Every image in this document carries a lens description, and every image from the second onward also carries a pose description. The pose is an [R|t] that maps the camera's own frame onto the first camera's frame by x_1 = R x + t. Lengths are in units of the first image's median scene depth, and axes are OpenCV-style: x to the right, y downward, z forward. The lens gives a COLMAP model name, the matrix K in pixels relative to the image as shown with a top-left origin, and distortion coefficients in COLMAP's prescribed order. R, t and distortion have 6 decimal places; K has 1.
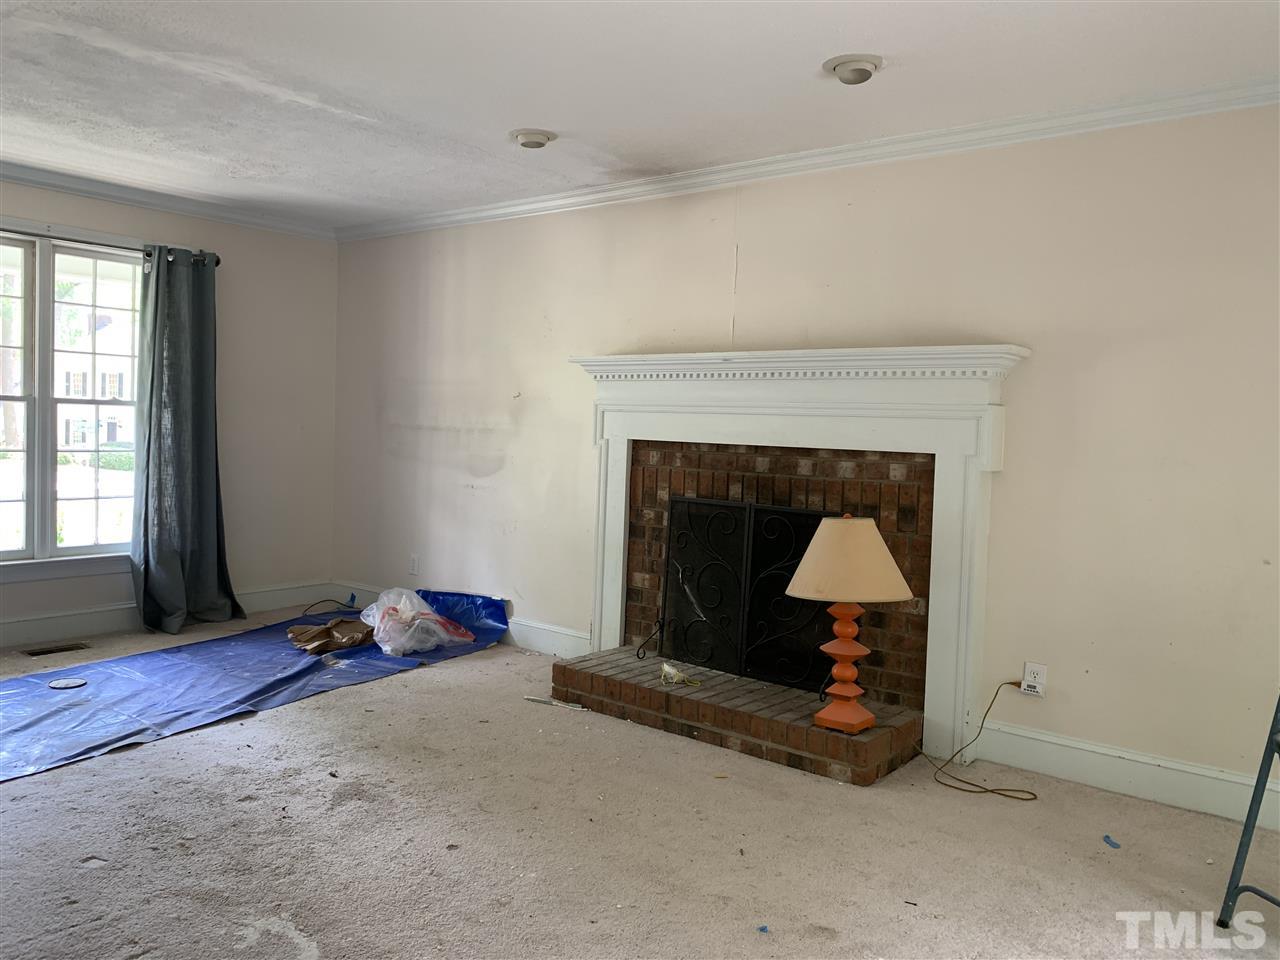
lens RADIAL K [[1007.2, 0, 637.6], [0, 1007.2, 473.2], [0, 0, 1]] dist [0.050046, -0.006115]
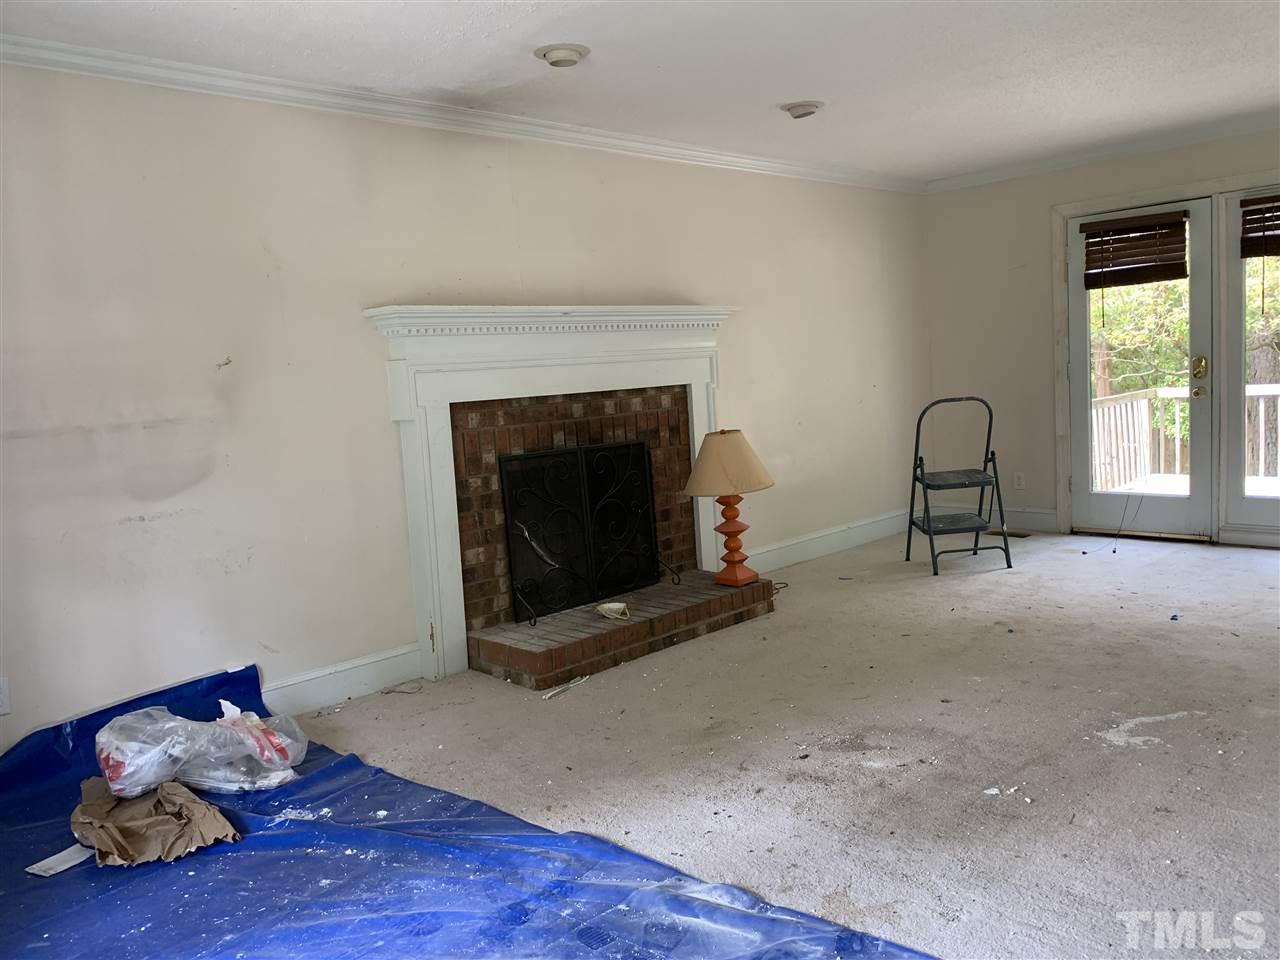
lens RADIAL K [[1007.2, 0, 637.6], [0, 1007.2, 473.2], [0, 0, 1]] dist [0.050046, -0.006115]
pose [[0.077715, -0.143508, 0.986593, -0.939711], [0.111058, 0.984673, 0.134480, -0.079352], [-0.990771, 0.099118, 0.092461, 0.818902]]
